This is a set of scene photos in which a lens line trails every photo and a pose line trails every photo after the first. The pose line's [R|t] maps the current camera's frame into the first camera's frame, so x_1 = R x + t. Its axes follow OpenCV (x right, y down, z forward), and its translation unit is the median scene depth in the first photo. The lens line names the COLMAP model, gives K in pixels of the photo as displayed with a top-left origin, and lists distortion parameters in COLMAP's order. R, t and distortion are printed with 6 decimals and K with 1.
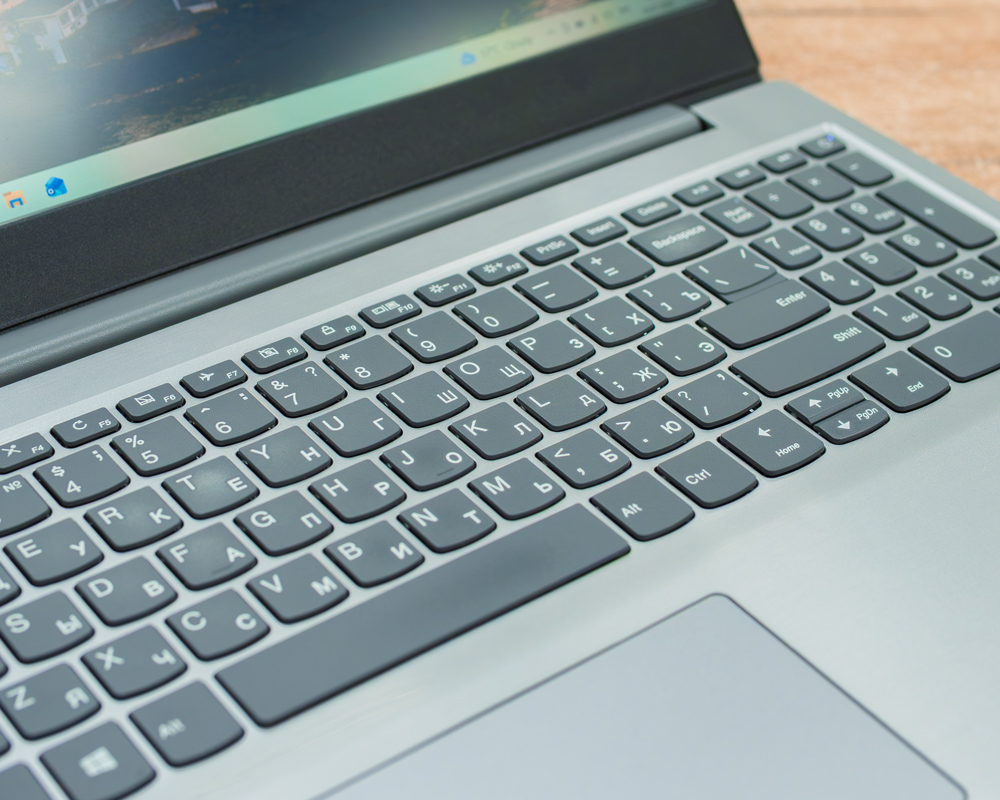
lens RADIAL K [[1947.2, 0, 500.0], [0, 1947.2, 400.0], [0, 0, 1]] dist [-0.032447, 0.088442]
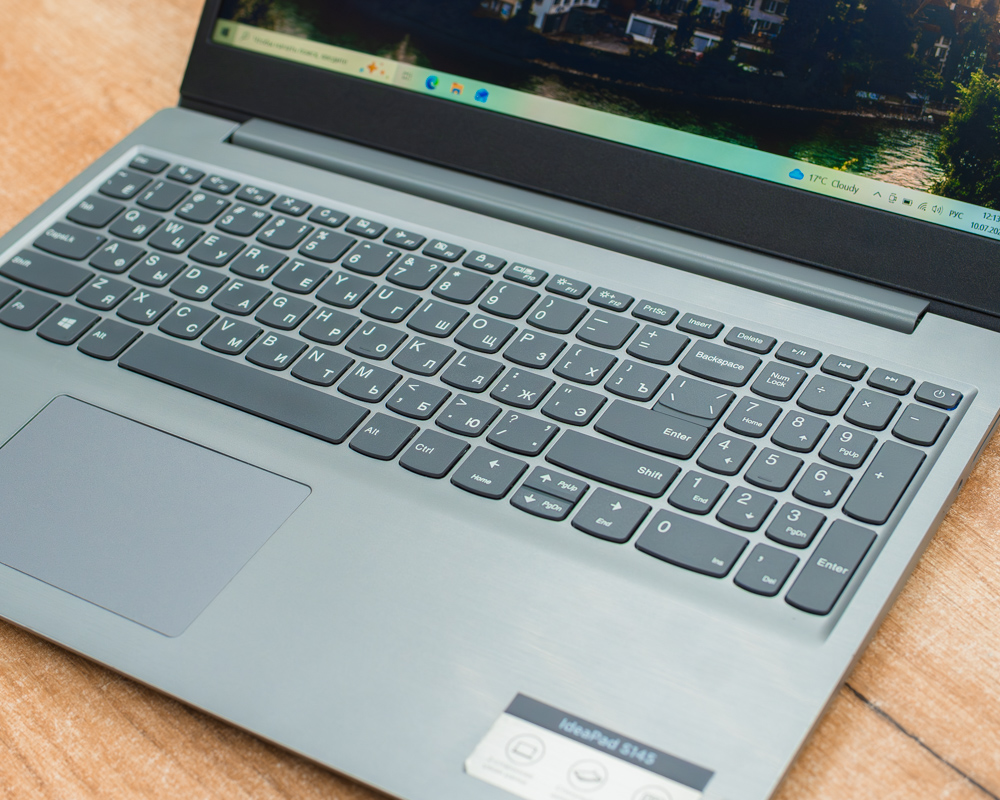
lens RADIAL K [[1981.1, 0, 501.1], [0, 1981.1, 302.7], [0, 0, 1]] dist [-0.157900, 0.541897]
pose [[0.359733, 0.490454, -0.793755, 1.022715], [-0.498214, 0.820247, 0.281030, -0.401013], [0.788907, 0.294364, 0.539421, 0.243508]]
